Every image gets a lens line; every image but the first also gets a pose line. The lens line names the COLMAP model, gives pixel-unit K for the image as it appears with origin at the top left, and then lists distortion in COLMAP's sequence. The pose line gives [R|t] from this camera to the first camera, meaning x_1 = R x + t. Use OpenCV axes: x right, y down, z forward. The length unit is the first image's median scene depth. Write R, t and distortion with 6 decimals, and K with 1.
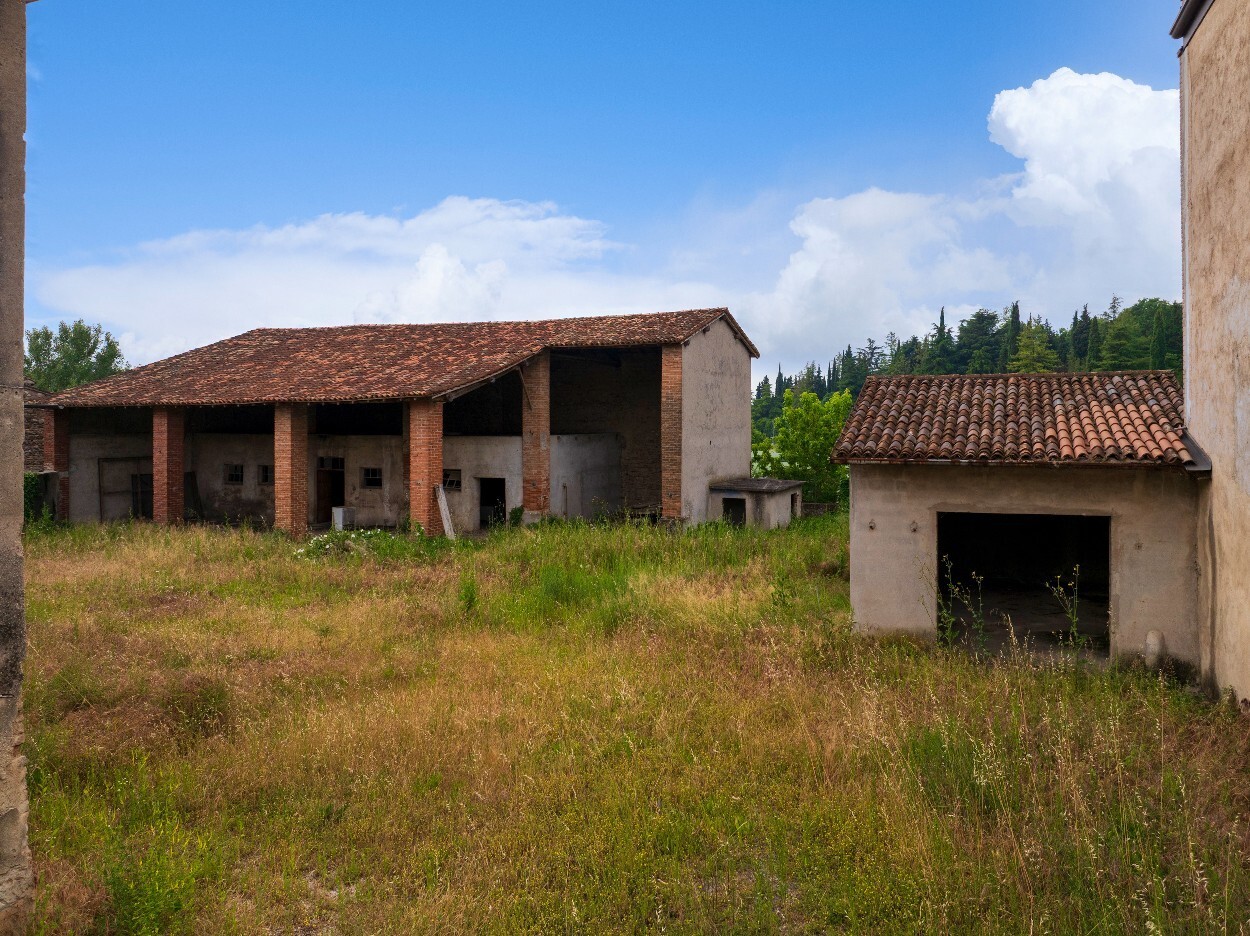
lens RADIAL K [[915.0, 0, 684.5], [0, 915.0, 421.6], [0, 0, 1]] dist [-0.025113, -0.013554]
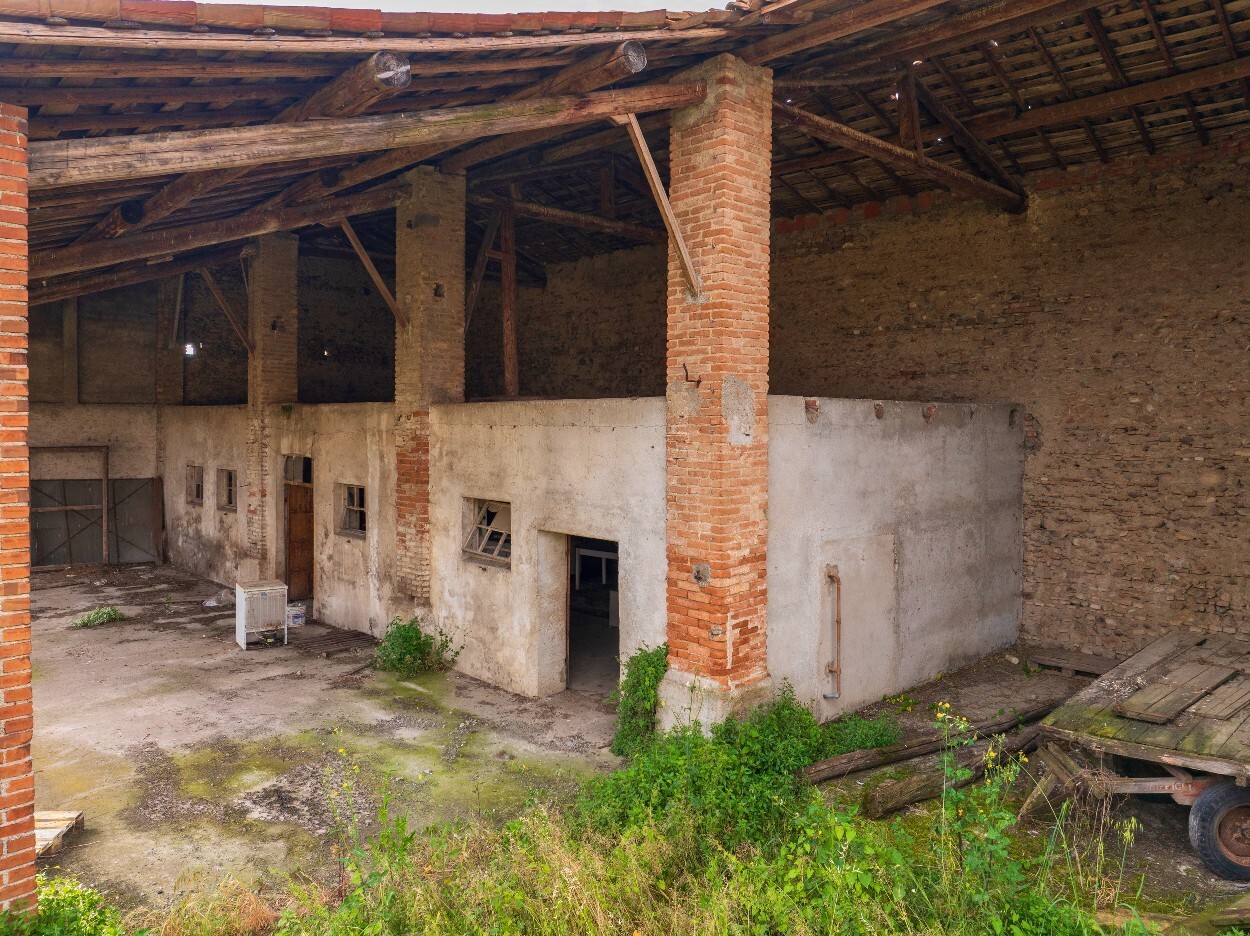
lens RADIAL K [[878.4, 0, 625.9], [0, 878.4, 443.2], [0, 0, 1]] dist [-0.030405, -0.002913]
pose [[0.903907, 0.016648, -0.427405, -0.072877], [-0.008612, 0.999748, 0.020727, 0.023928], [0.427642, -0.015054, 0.903823, 0.727456]]
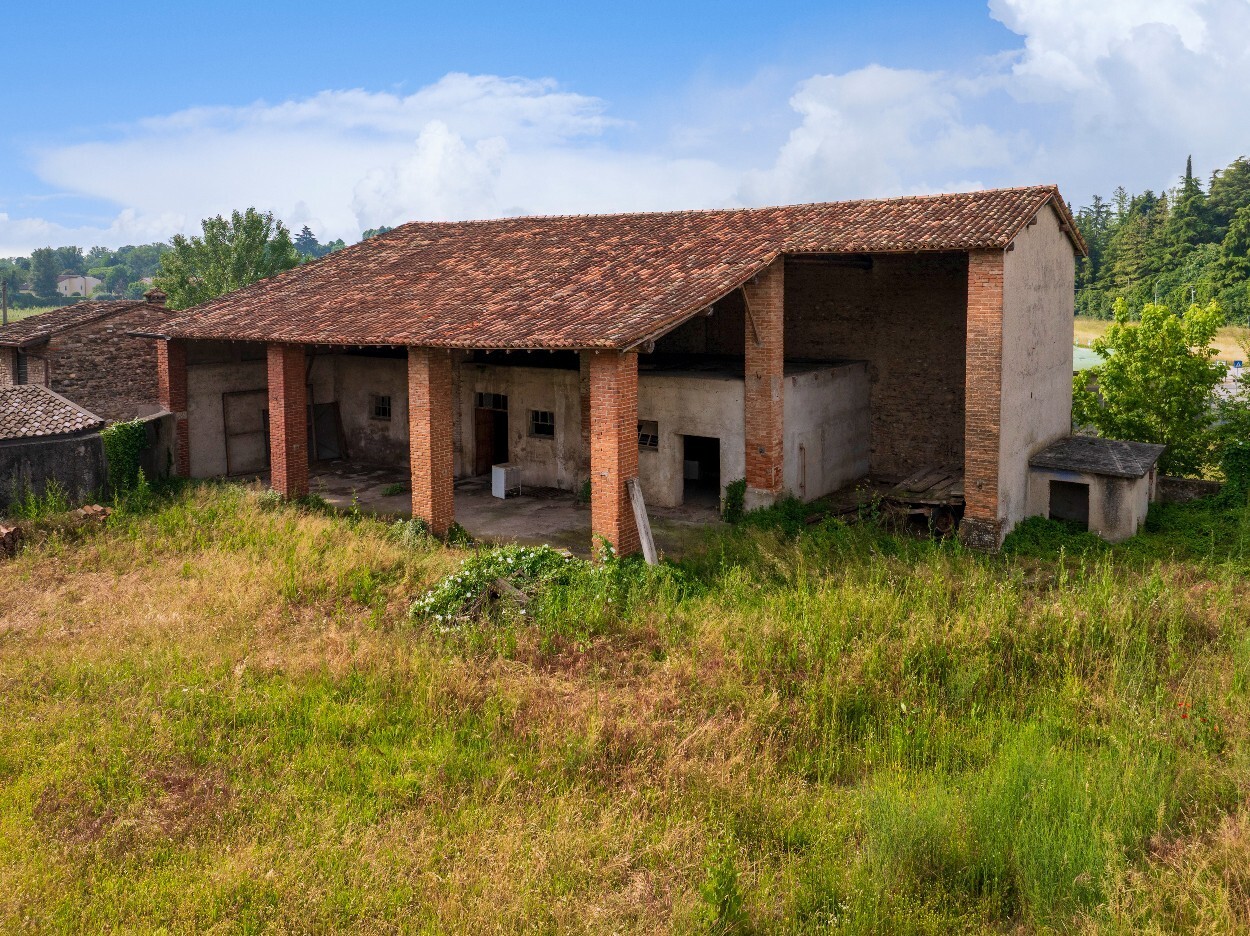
lens RADIAL K [[915.0, 0, 634.5], [0, 915.0, 351.4], [0, 0, 1]] dist [-0.025113, -0.013554]
pose [[0.971040, 0.011293, -0.238649, -0.089413], [0.006593, 0.997235, 0.074015, -0.056444], [0.238825, -0.073445, 0.968281, 0.294792]]
